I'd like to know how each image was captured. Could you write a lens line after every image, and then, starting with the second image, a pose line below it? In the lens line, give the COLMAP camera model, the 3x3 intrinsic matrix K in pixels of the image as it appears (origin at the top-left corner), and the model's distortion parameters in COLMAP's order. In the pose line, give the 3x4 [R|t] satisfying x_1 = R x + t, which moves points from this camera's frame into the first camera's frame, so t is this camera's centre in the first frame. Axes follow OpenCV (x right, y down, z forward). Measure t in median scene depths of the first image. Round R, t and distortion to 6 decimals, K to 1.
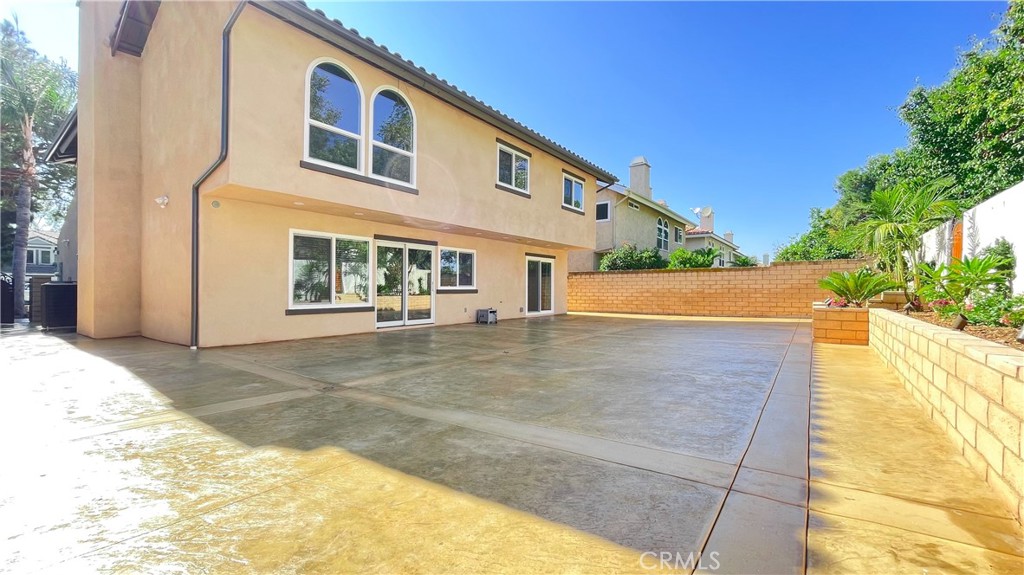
lens RADIAL K [[417.2, 0, 512.0], [0, 417.2, 287.5], [0, 0, 1]] dist [-0.000562, -0.000088]
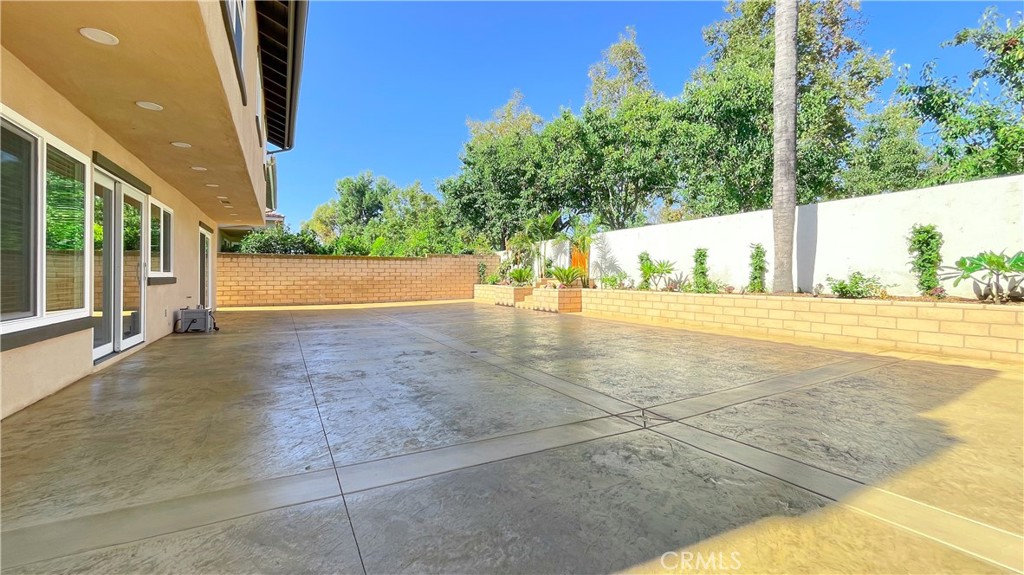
lens RADIAL K [[417.2, 0, 512.0], [0, 417.2, 287.5], [0, 0, 1]] dist [-0.000562, -0.000088]
pose [[0.412327, -0.023718, 0.910727, -0.335436], [-0.003930, 0.999605, 0.027812, 0.000742], [-0.911028, -0.015047, 0.412071, 0.255095]]
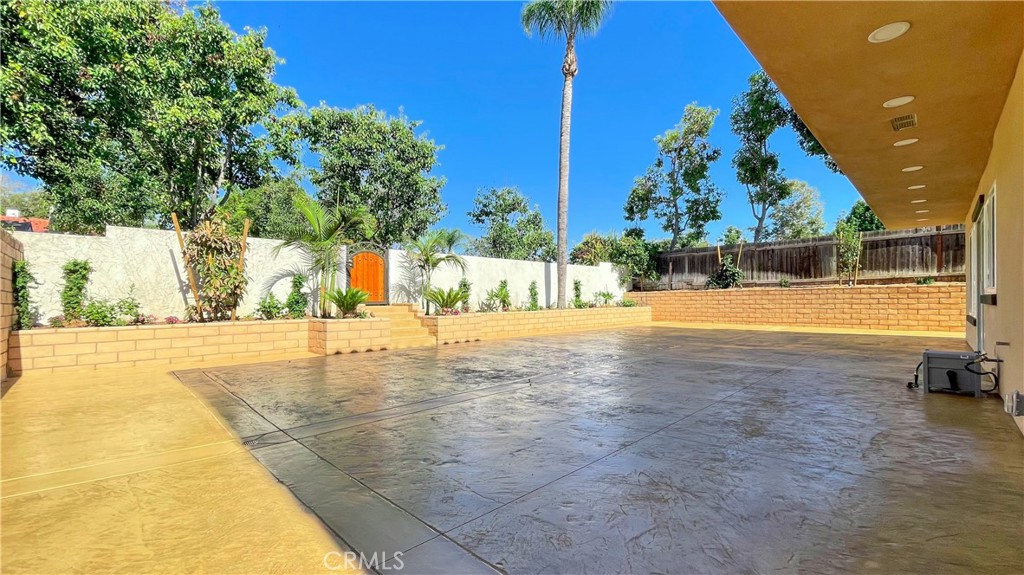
lens RADIAL K [[426.4, 0, 511.2], [0, 426.4, 304.2], [0, 0, 1]] dist [0.000402, 0.000021]
pose [[-0.990004, 0.020780, 0.139501, 0.210698], [0.020049, 0.999777, -0.006647, 0.014191], [-0.139608, -0.003784, -0.990200, 1.124564]]
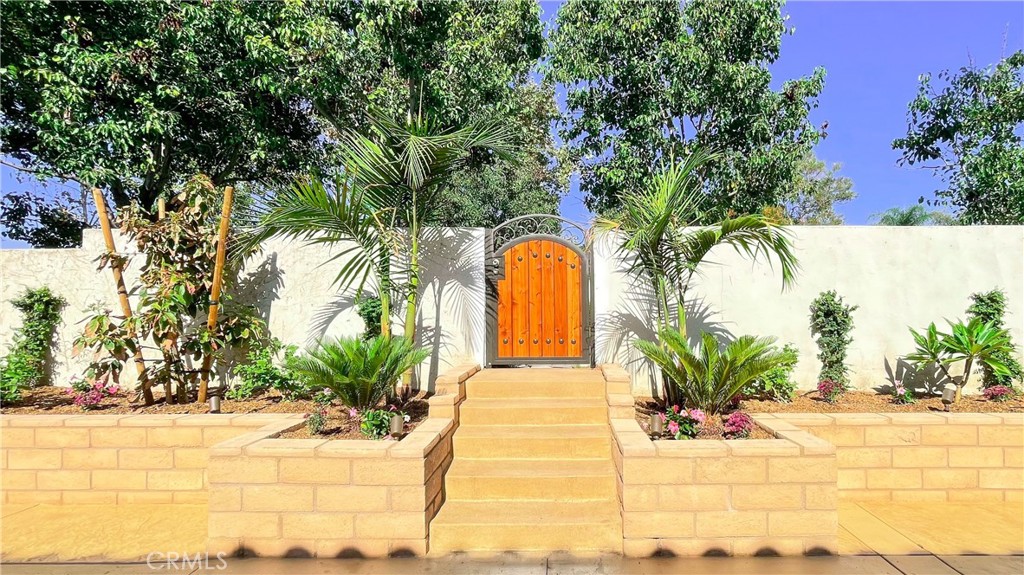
lens RADIAL K [[497.5, 0, 553.5], [0, 497.5, 289.4], [0, 0, 1]] dist [0.002978, 0.000445]
pose [[-0.605831, 0.052899, 0.793833, 0.261070], [-0.000754, 0.997748, -0.067063, -0.021671], [-0.795593, -0.041227, -0.604427, 0.679325]]
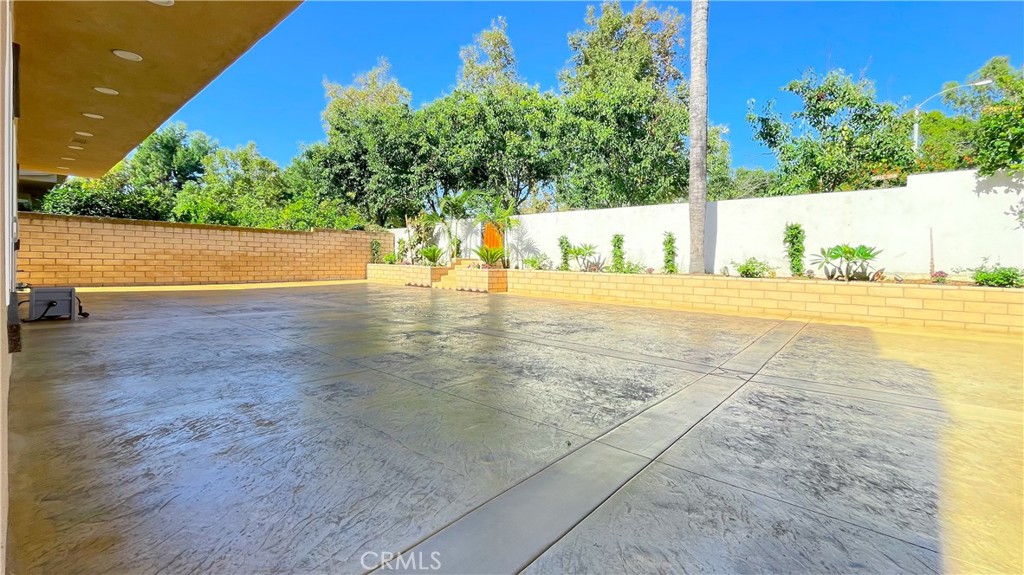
lens RADIAL K [[421.0, 0, 512.4], [0, 421.0, 277.0], [0, 0, 1]] dist [-0.003194, -0.000148]
pose [[0.061818, -0.034906, 0.997477, -0.369099], [-0.027028, 0.998963, 0.036633, 0.009411], [-0.997721, -0.029225, 0.060810, 0.389956]]
